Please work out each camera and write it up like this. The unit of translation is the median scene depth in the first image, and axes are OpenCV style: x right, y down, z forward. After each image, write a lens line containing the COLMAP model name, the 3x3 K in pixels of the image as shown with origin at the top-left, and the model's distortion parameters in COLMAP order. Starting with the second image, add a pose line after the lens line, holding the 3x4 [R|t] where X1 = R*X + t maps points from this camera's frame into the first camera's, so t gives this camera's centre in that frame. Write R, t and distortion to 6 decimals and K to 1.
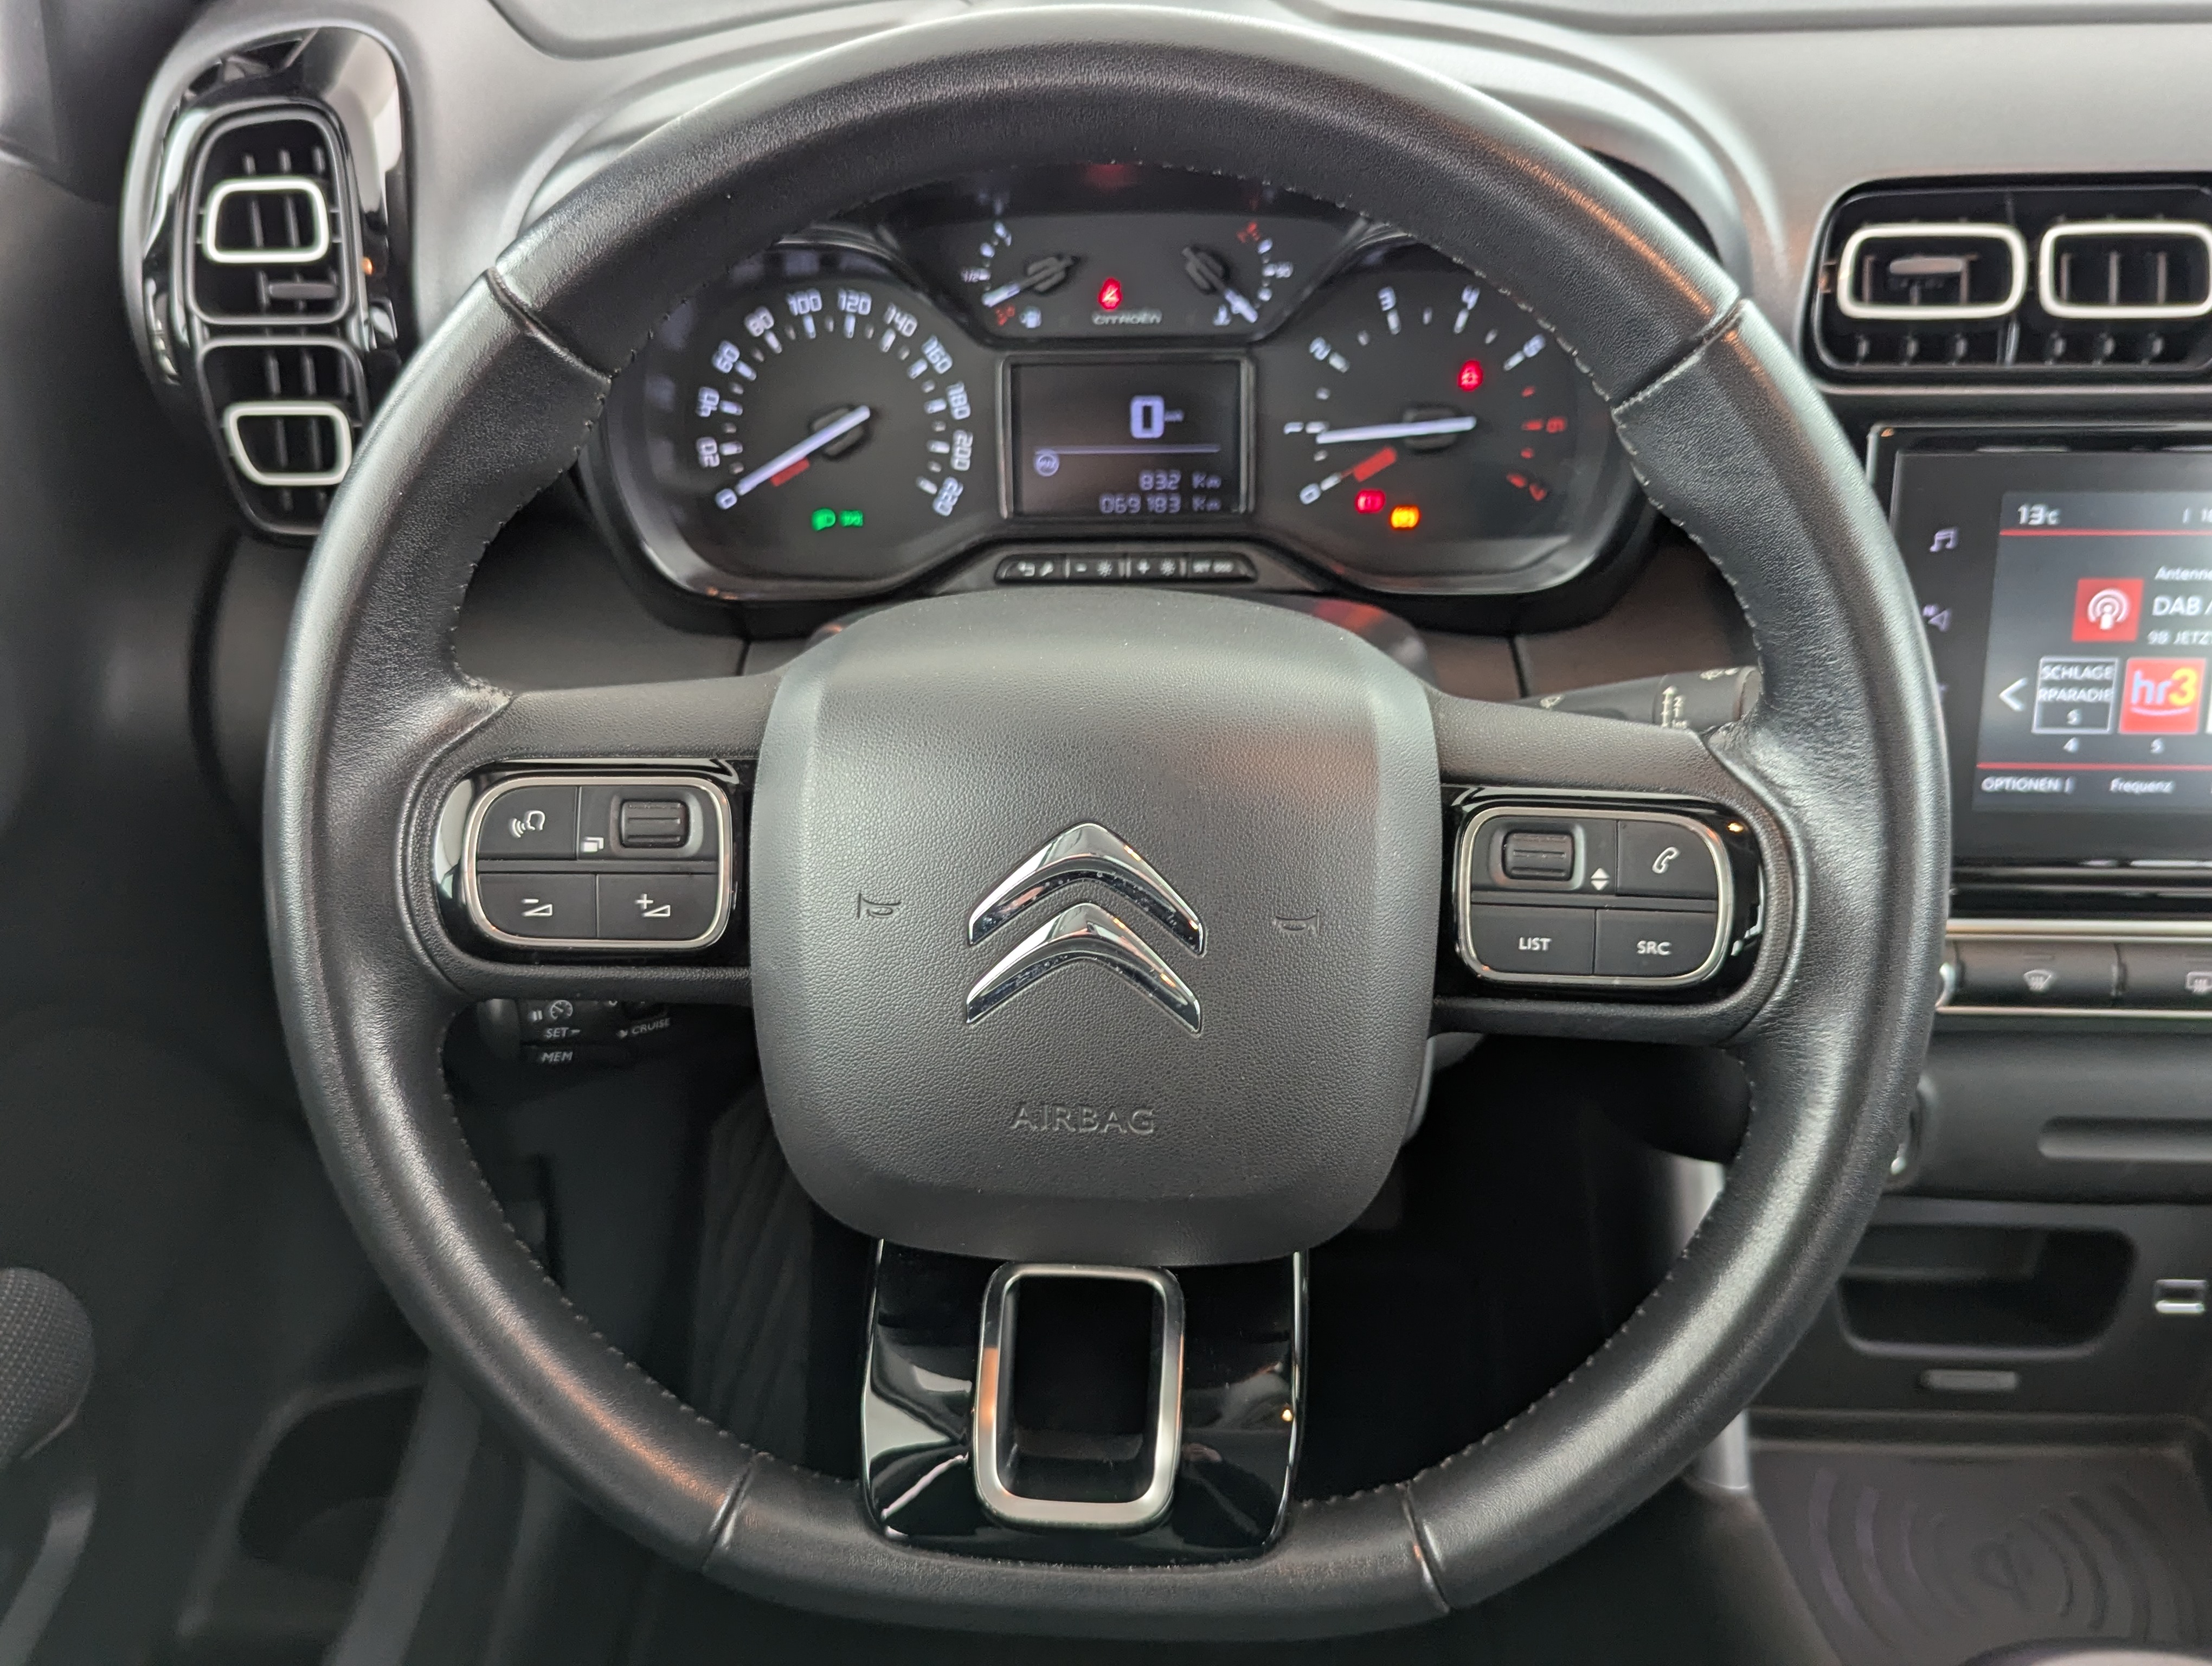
lens RADIAL K [[1891.8, 0, 1104.8], [0, 1891.8, 836.8], [0, 0, 1]] dist [0.000489, -0.014220]
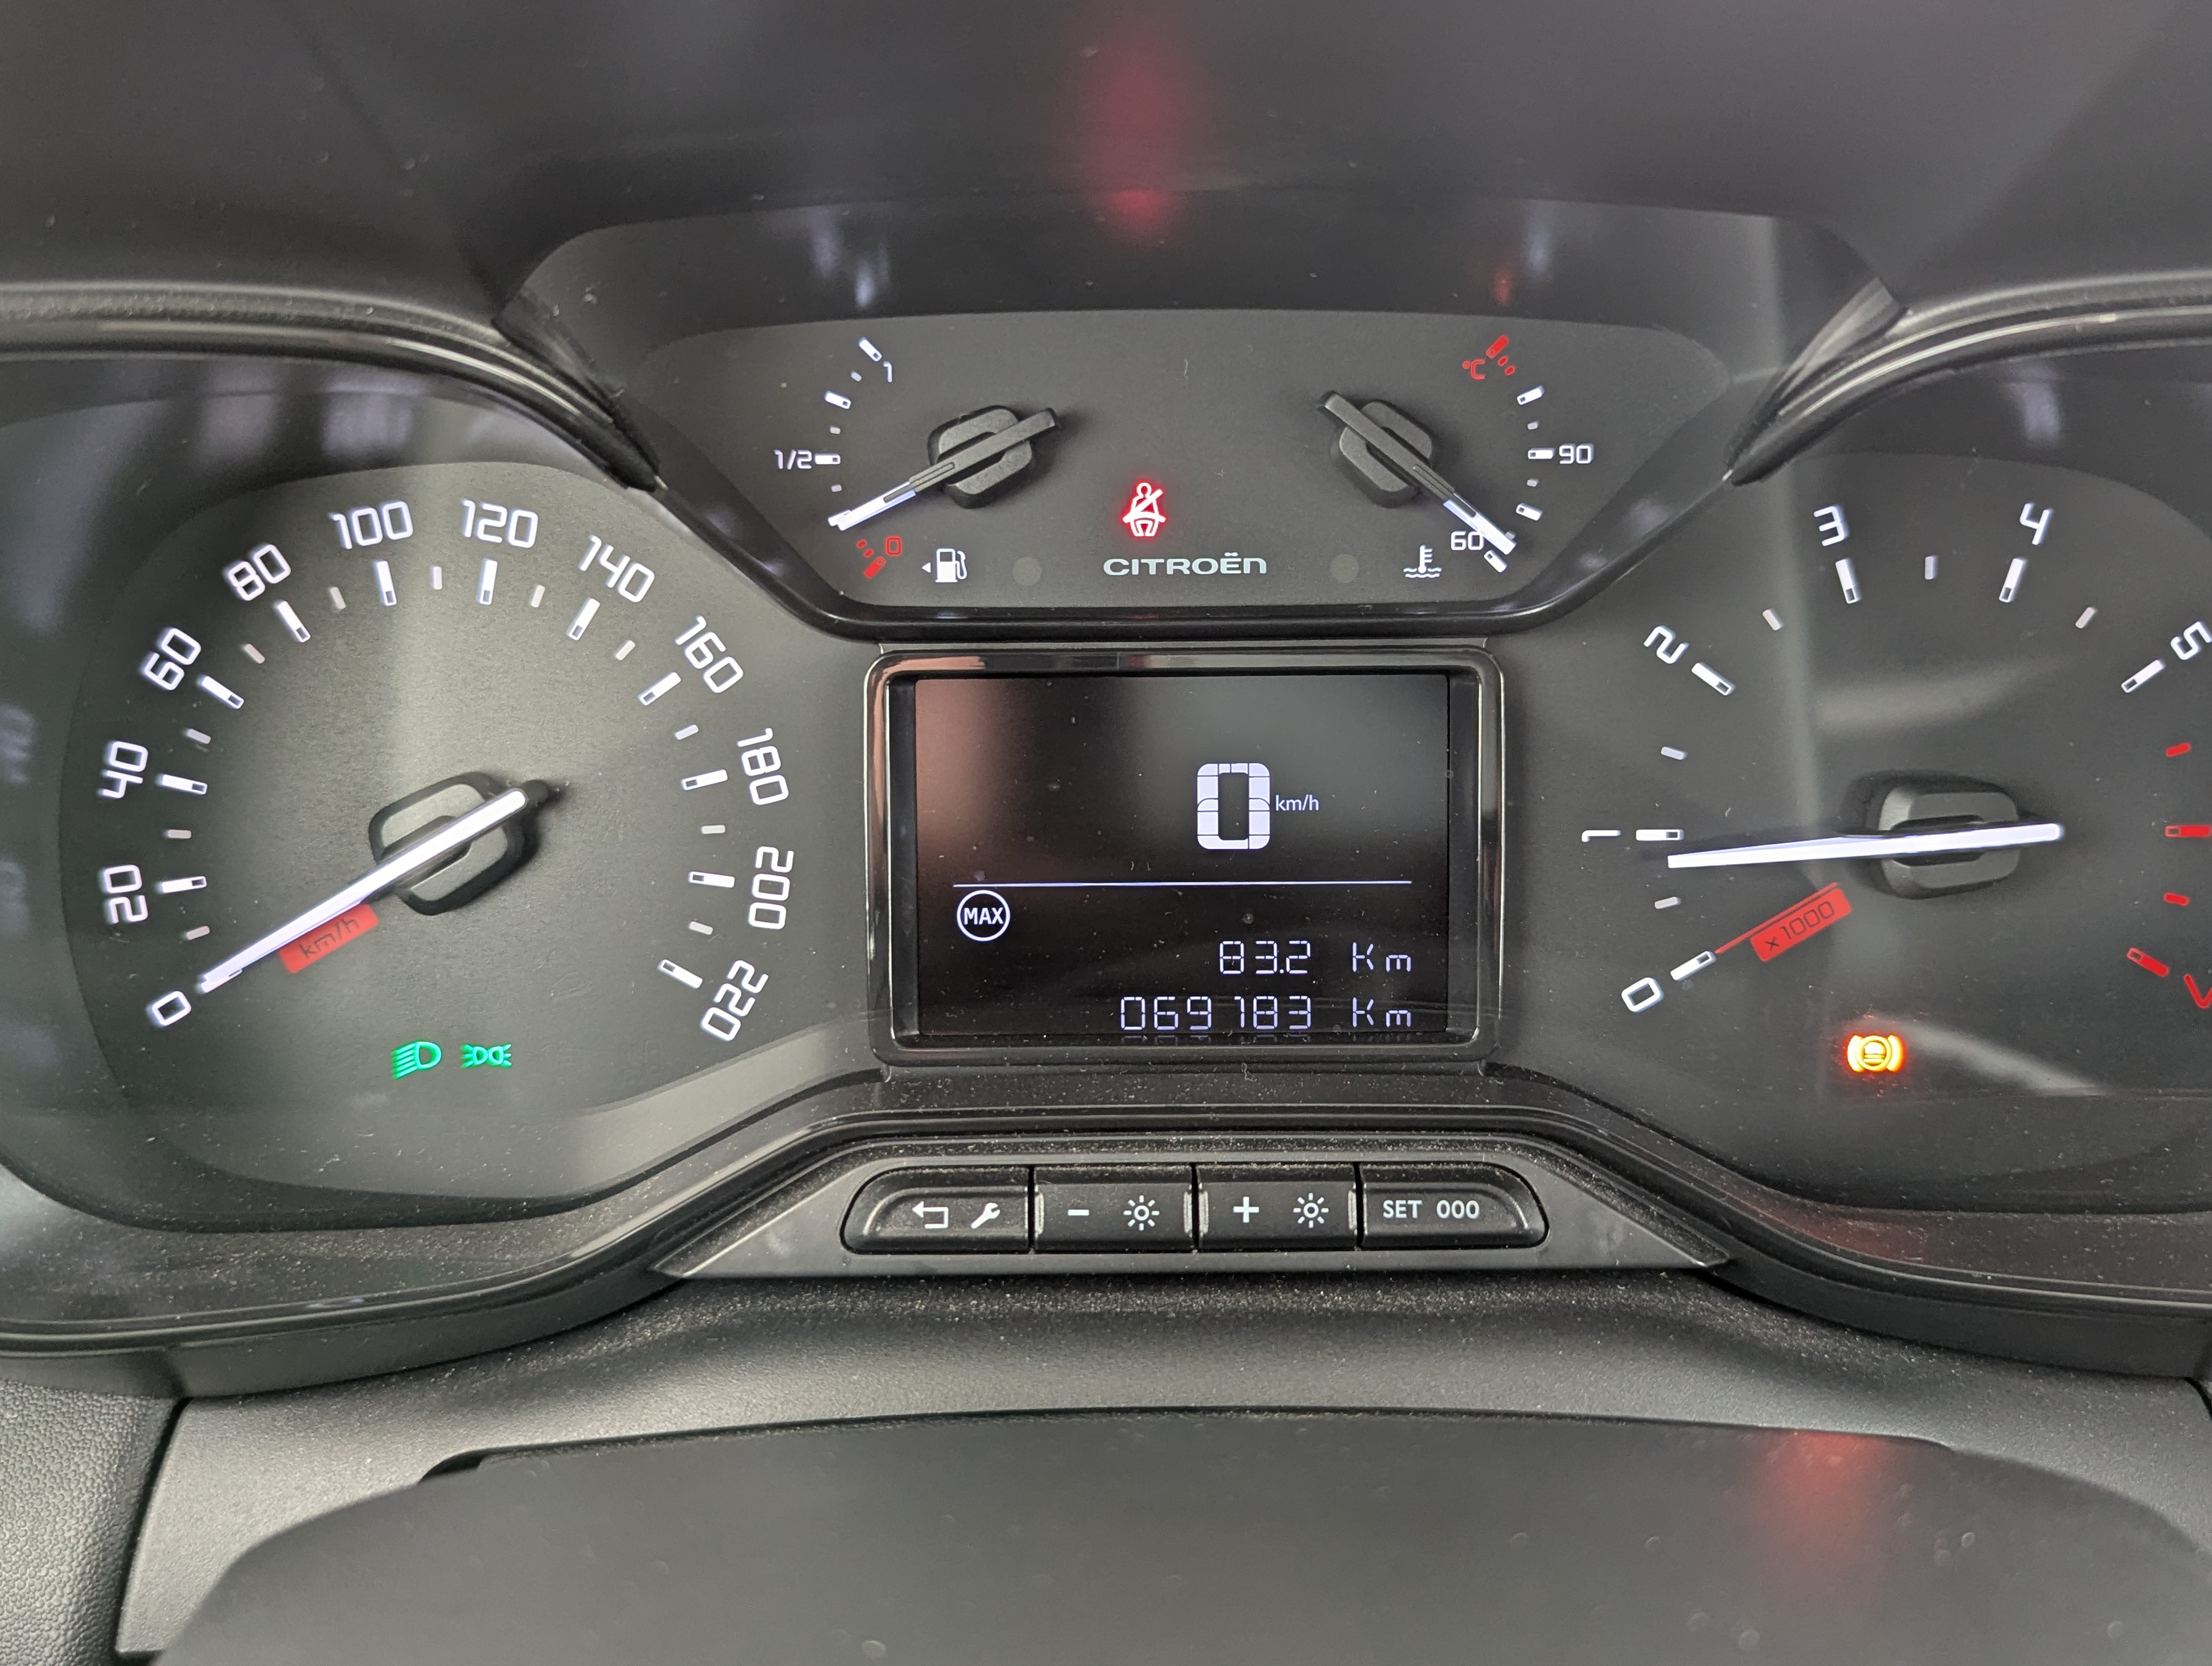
lens RADIAL K [[1891.8, 0, 1114.0], [0, 1891.8, 837.0], [0, 0, 1]] dist [0.000489, -0.014220]
pose [[0.998066, -0.002544, 0.062113, -0.028235], [0.010854, 0.990946, -0.133823, -0.161942], [-0.061210, 0.134238, 0.989057, 0.605999]]
